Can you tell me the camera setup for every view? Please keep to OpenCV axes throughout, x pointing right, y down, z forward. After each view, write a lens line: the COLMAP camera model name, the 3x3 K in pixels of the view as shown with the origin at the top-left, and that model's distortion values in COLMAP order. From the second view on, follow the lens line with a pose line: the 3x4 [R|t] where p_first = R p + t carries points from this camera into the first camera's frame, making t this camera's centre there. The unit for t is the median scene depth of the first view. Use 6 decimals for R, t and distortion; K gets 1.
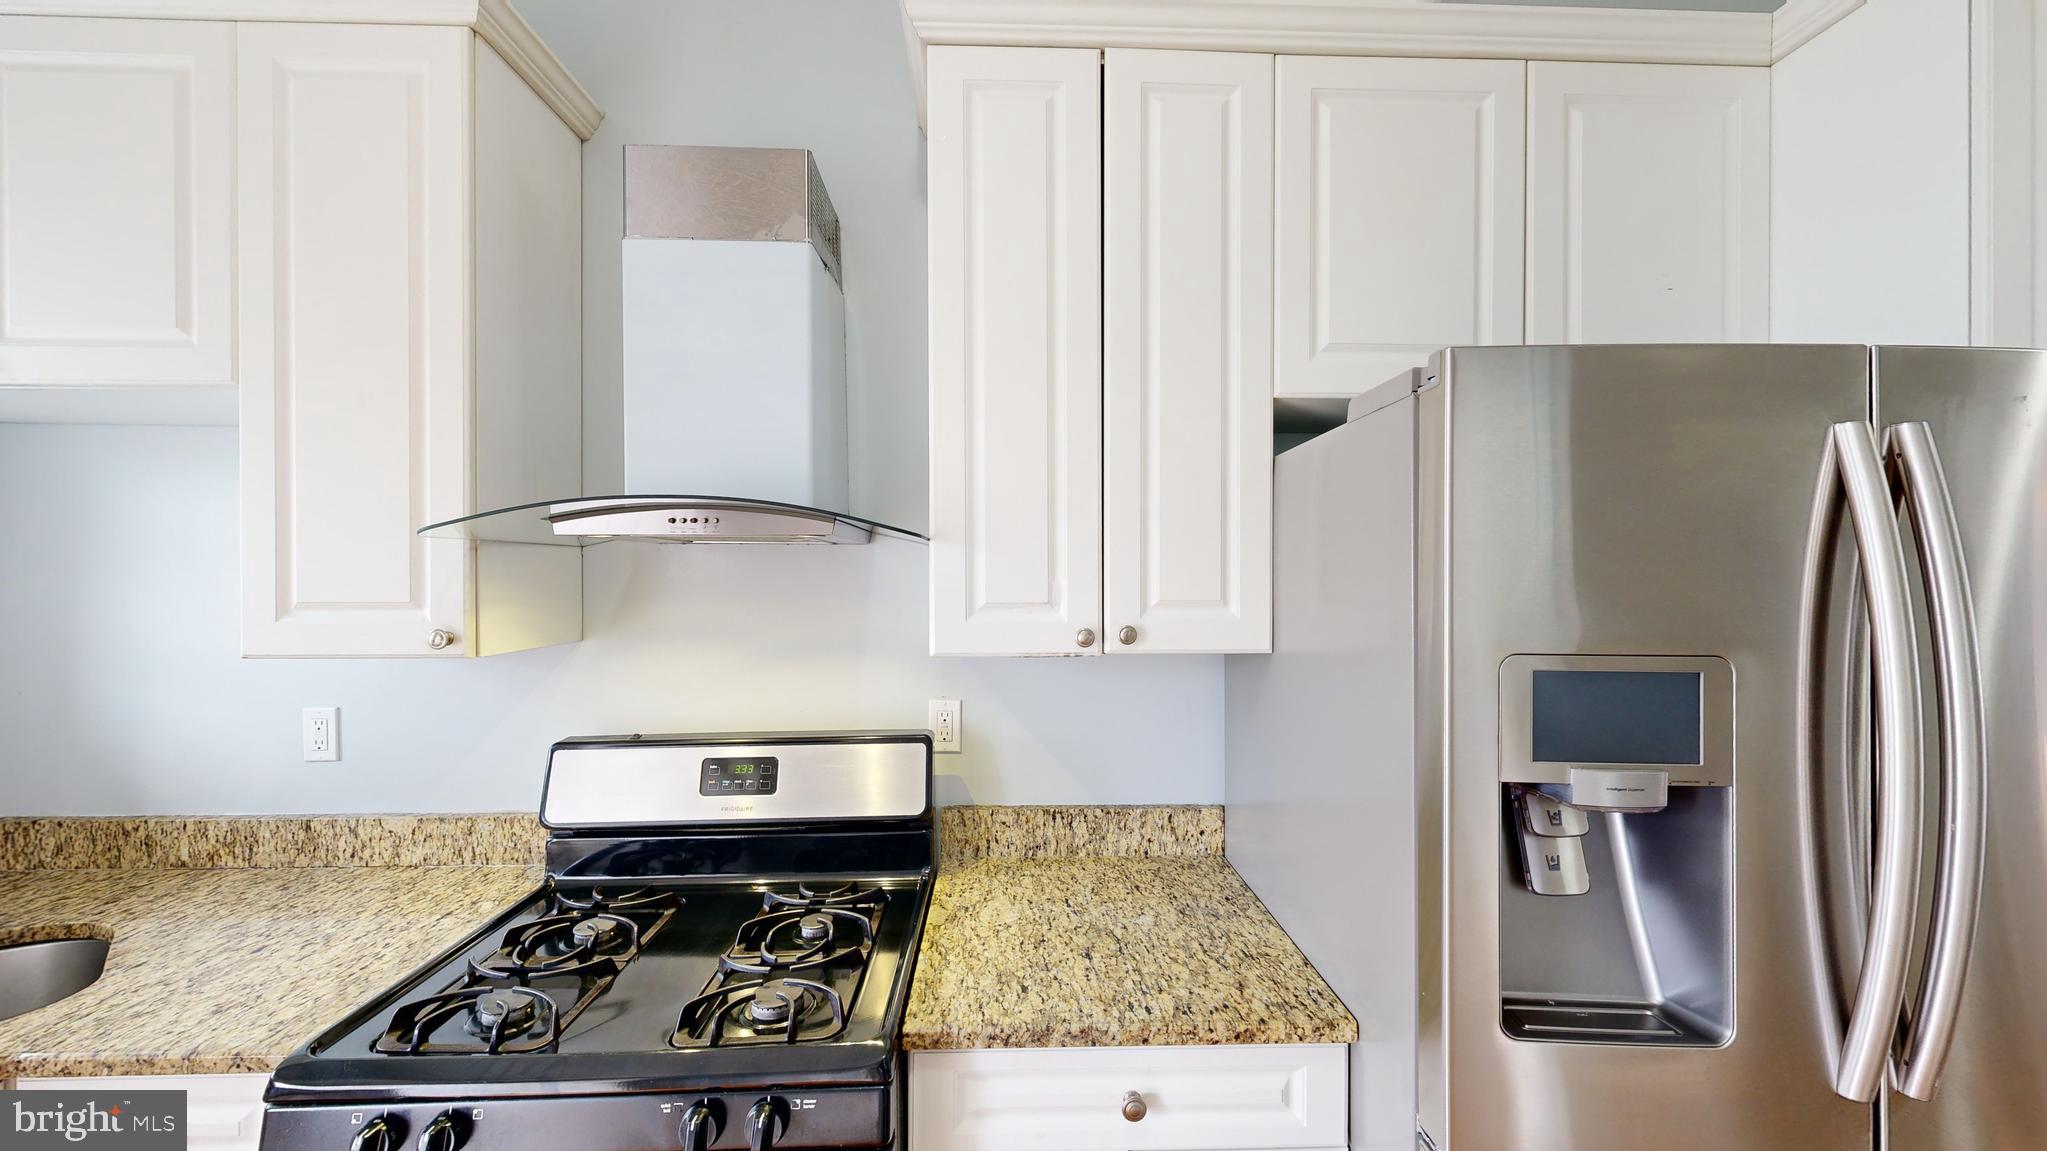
lens RADIAL K [[749.0, 0, 1023.5], [0, 749.0, 575.5], [0, 0, 1]] dist [-0.000187, -0.000031]
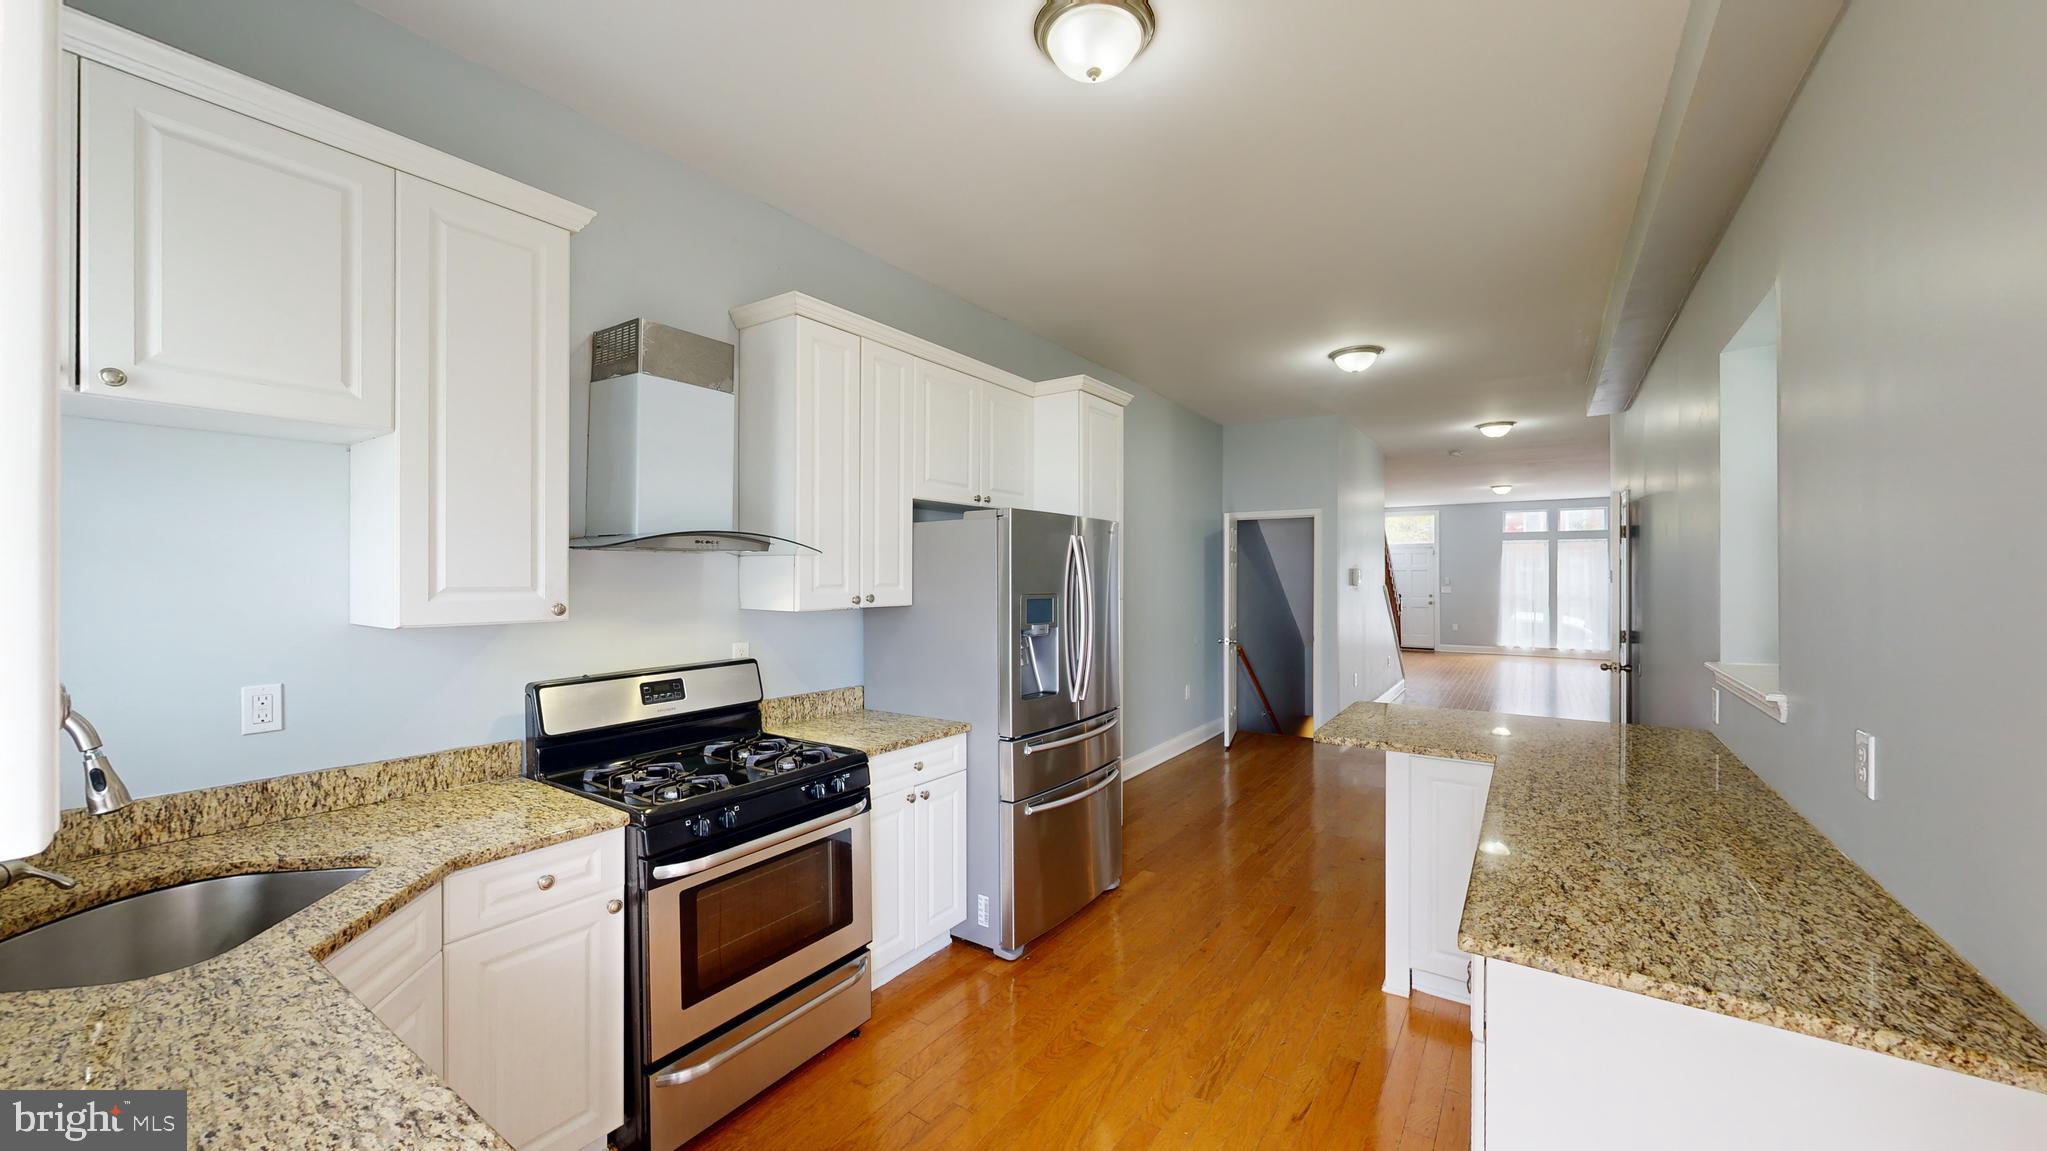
lens RADIAL K [[752.4, 0, 1015.5], [0, 752.4, 572.7], [0, 0, 1]] dist [-0.000042, 0.000038]
pose [[0.603130, 0.005624, 0.797623, -1.181486], [-0.003799, 0.999984, -0.004178, 0.006894], [-0.797634, -0.000511, 0.603141, -0.605012]]
